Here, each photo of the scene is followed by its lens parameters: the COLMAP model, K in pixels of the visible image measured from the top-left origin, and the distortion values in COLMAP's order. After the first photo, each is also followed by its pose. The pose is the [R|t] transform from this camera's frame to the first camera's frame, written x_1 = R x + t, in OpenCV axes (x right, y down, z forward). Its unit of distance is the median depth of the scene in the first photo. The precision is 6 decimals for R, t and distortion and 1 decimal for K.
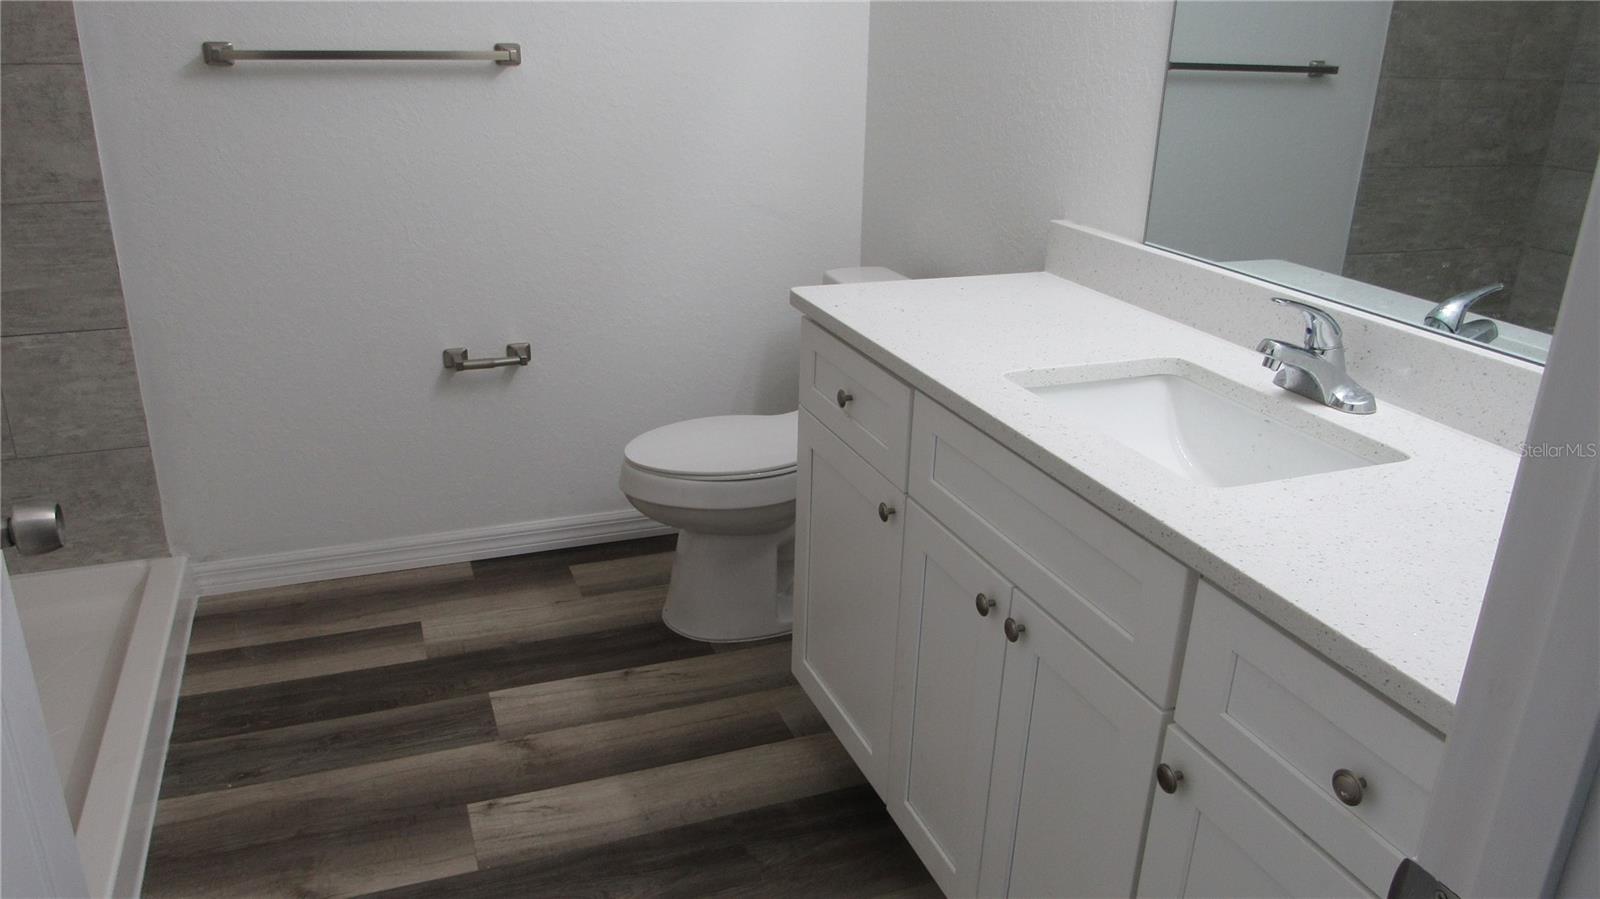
lens RADIAL K [[1143.8, 0, 804.6], [0, 1143.8, 450.0], [0, 0, 1]] dist [-0.038198, 0.012909]
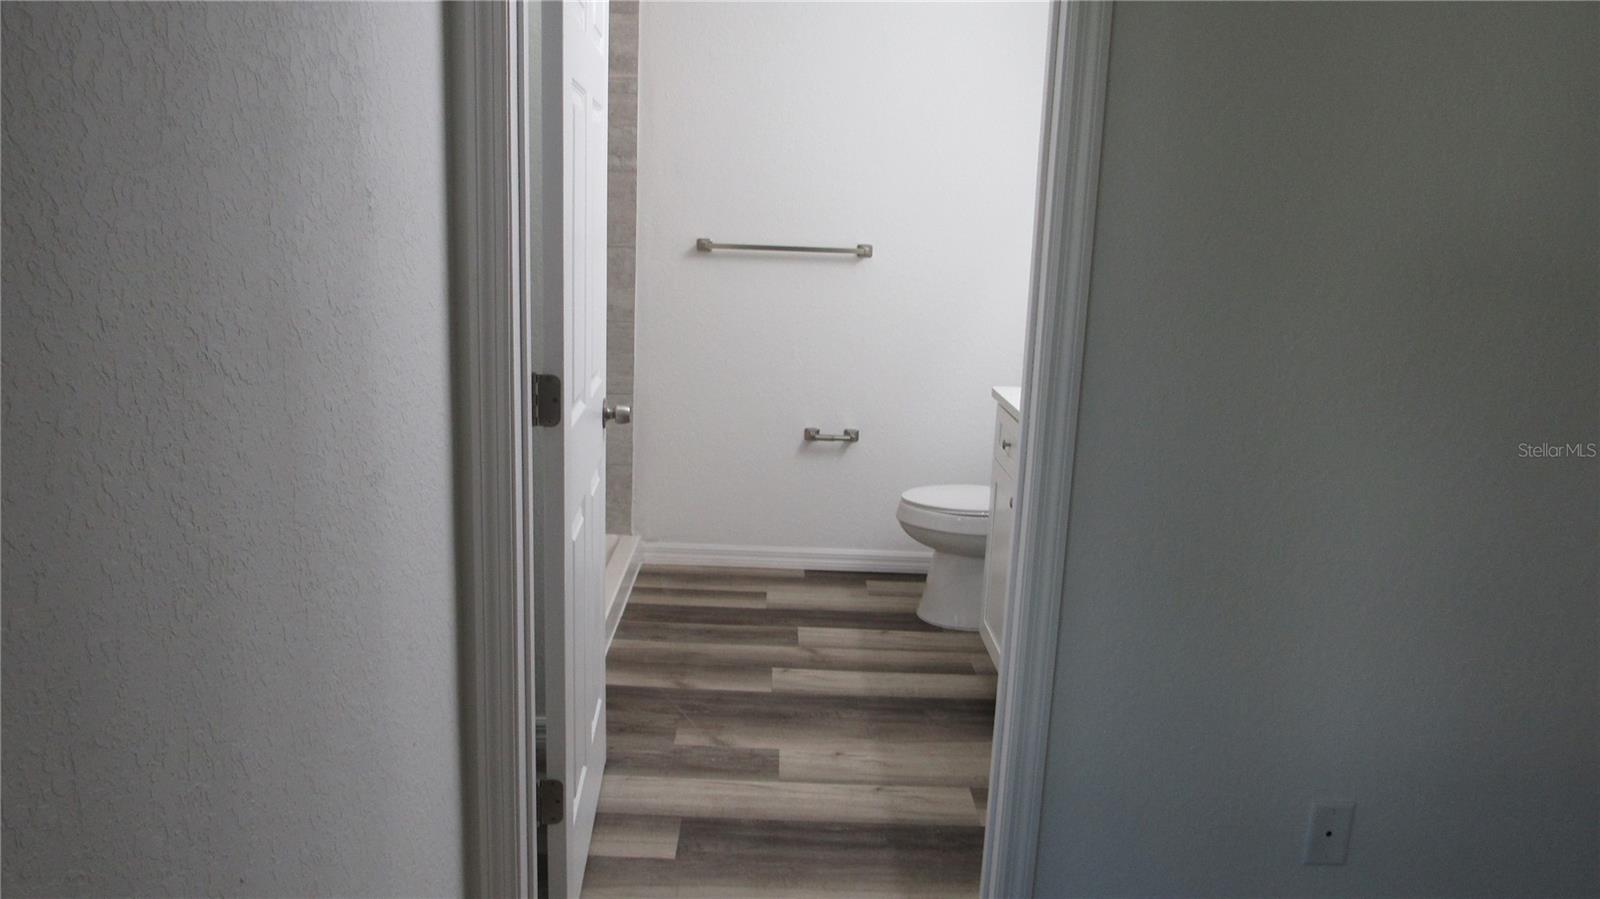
lens RADIAL K [[1143.8, 0, 798.2], [0, 1143.8, 449.5], [0, 0, 1]] dist [-0.038198, 0.012909]
pose [[0.934618, 0.085096, -0.345322, 0.251066], [-0.142015, 0.979481, -0.142998, 0.189460], [0.326068, 0.182689, 0.927526, -0.529514]]
